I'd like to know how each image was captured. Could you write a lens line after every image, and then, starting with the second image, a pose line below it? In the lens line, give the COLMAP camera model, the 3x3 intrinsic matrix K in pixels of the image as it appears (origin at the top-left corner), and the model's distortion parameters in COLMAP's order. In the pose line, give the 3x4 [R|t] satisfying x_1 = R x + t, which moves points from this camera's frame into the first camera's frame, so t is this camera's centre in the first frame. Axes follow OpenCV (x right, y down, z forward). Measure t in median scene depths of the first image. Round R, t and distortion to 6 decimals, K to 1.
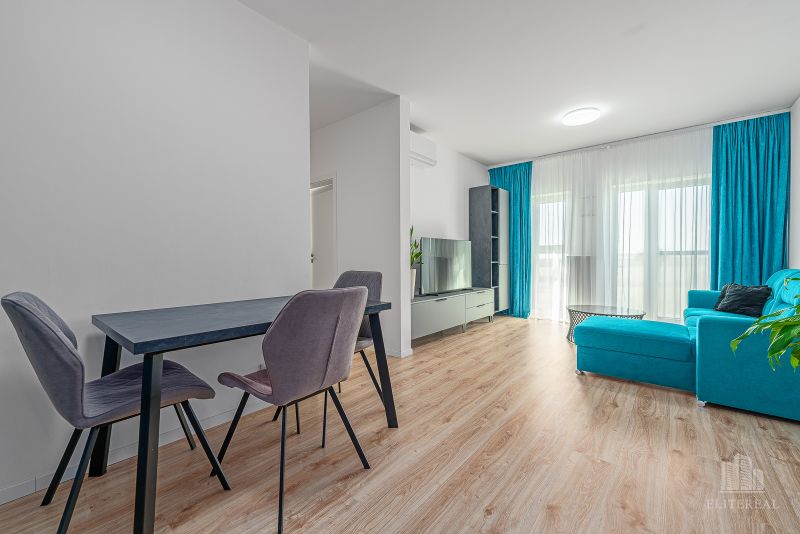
lens RADIAL K [[327.9, 0, 400.0], [0, 327.9, 267.0], [0, 0, 1]] dist [0.000343, 0.000784]
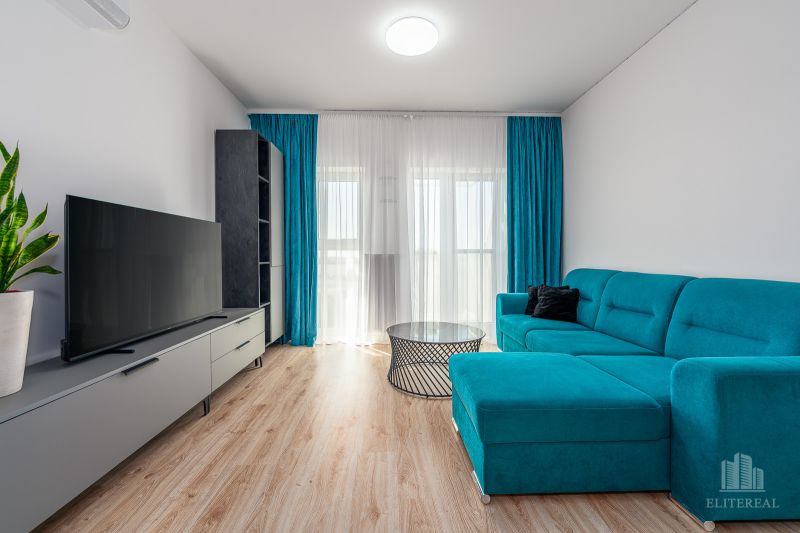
lens RADIAL K [[326.8, 0, 396.0], [0, 326.8, 262.7], [0, 0, 1]] dist [-0.001151, -0.000120]
pose [[0.751157, -0.005739, 0.660099, 0.100760], [0.014178, 0.999872, -0.007440, -0.010165], [-0.659971, 0.014948, 0.751142, 0.521470]]
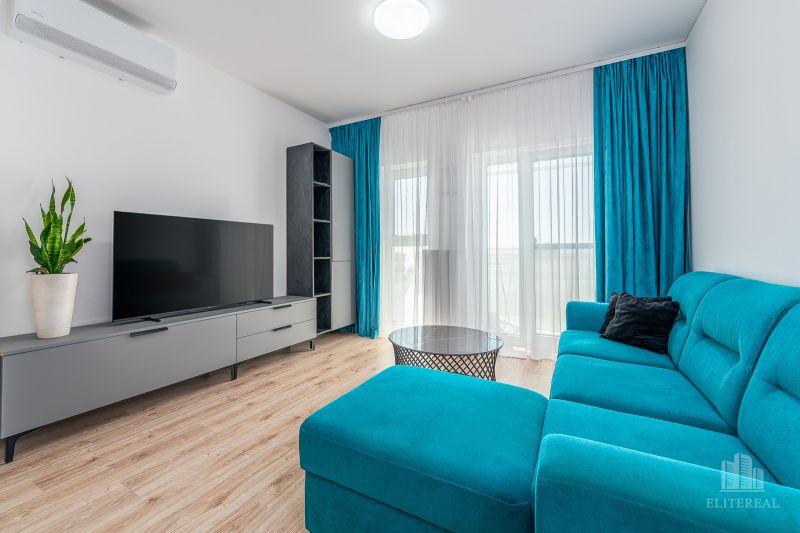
lens RADIAL K [[328.1, 0, 395.6], [0, 328.1, 247.9], [0, 0, 1]] dist [-0.000862, -0.000252]
pose [[0.981032, 0.009105, 0.193630, 0.404541], [-0.001014, 0.999124, -0.041843, -0.010529], [-0.193841, 0.040853, 0.980182, 0.408312]]
